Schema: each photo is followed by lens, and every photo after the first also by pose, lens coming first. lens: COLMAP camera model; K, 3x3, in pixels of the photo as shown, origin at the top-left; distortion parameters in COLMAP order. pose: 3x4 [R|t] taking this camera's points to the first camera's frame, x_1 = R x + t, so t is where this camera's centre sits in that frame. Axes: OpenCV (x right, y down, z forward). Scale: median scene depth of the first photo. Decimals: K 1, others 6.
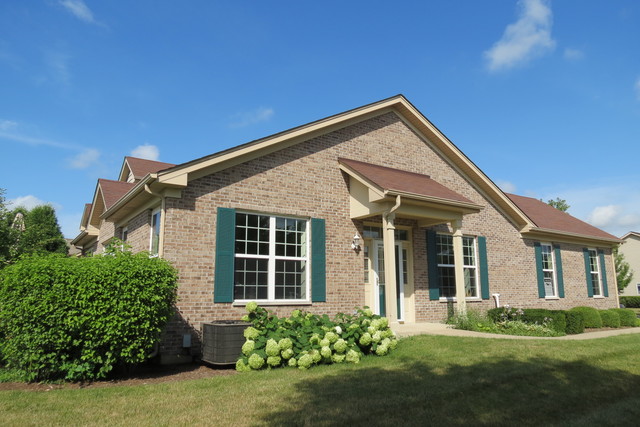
lens RADIAL K [[458.7, 0, 320.0], [0, 458.7, 213.5], [0, 0, 1]] dist [-0.032356, -0.000144]
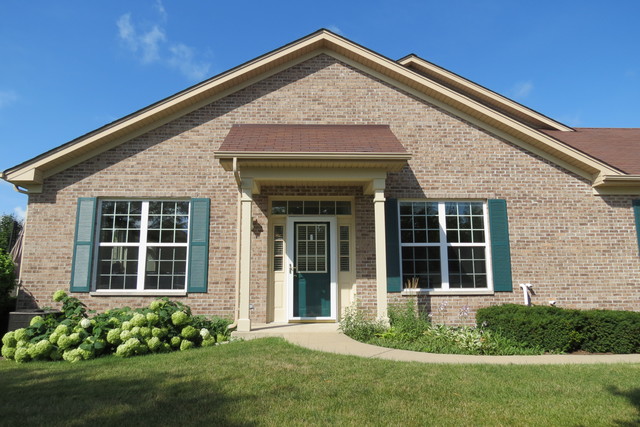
lens RADIAL K [[432.2, 0, 330.8], [0, 432.2, 214.2], [0, 0, 1]] dist [-0.025489, 0.000710]
pose [[0.837006, -0.086377, -0.540333, 0.613102], [0.095157, 0.995393, -0.011720, 0.070957], [0.538856, -0.041607, 0.841370, 0.414513]]
